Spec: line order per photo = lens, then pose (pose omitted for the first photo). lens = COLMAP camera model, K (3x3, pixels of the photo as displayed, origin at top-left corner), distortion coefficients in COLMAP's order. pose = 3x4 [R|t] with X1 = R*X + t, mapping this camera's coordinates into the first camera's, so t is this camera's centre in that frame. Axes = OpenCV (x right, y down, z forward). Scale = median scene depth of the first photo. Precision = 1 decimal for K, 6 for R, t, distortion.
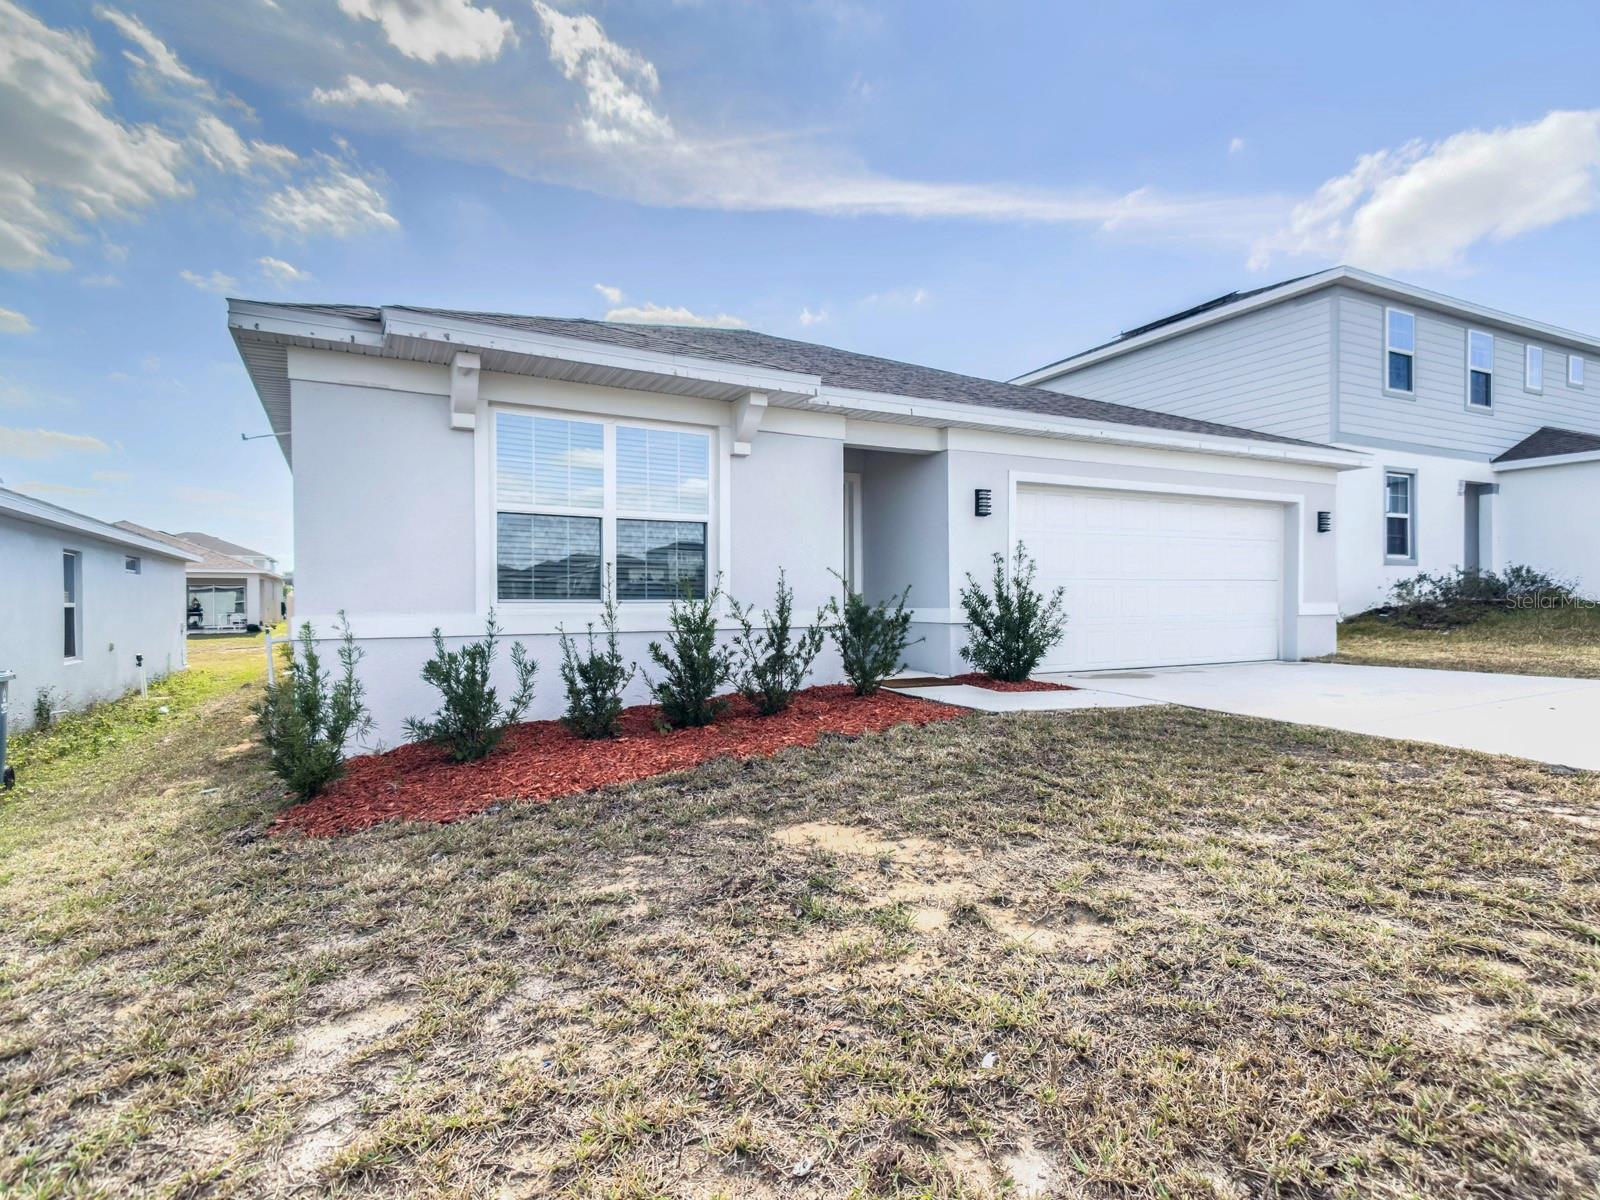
lens RADIAL K [[834.9, 0, 807.9], [0, 834.9, 599.8], [0, 0, 1]] dist [0.059292, 0.000981]
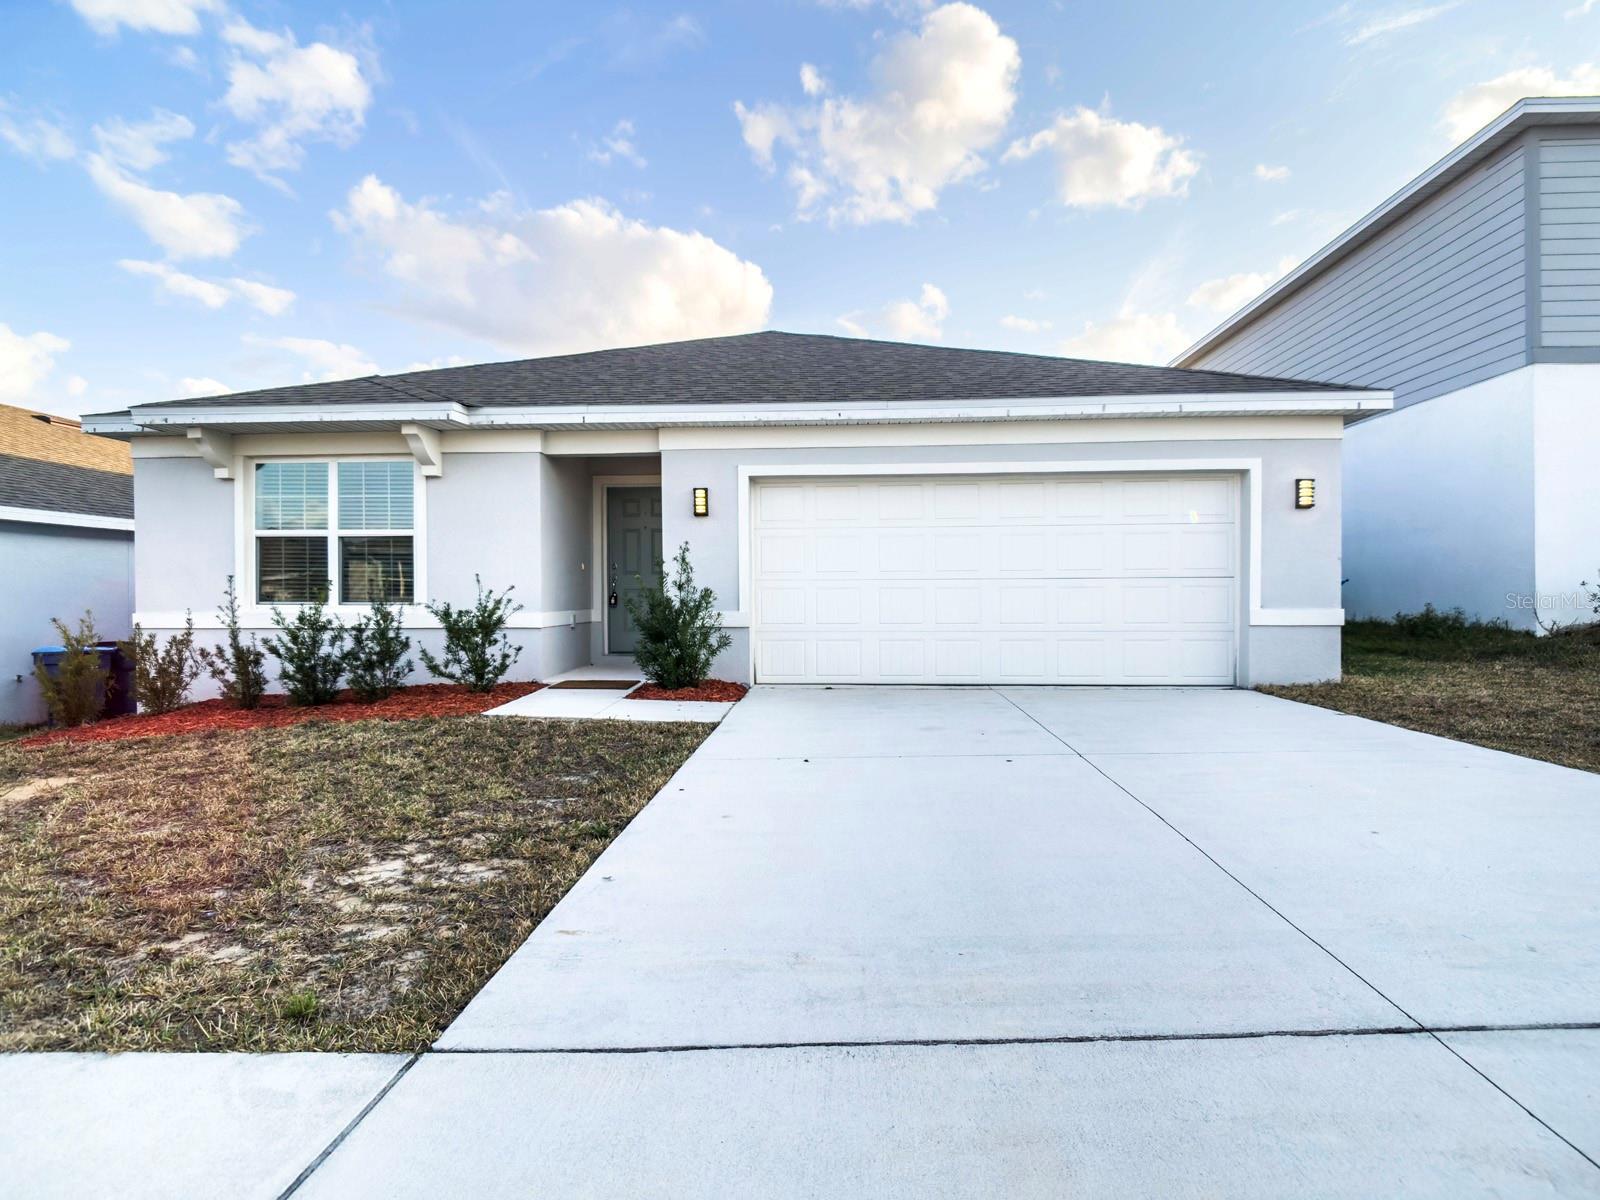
lens RADIAL K [[842.5, 0, 806.0], [0, 842.5, 583.8], [0, 0, 1]] dist [-0.004517, 0.000425]
pose [[0.845018, -0.002272, -0.534733, 0.910353], [-0.000069, 0.999991, -0.004358, -0.020039], [0.534737, 0.003720, 0.845010, 0.277645]]
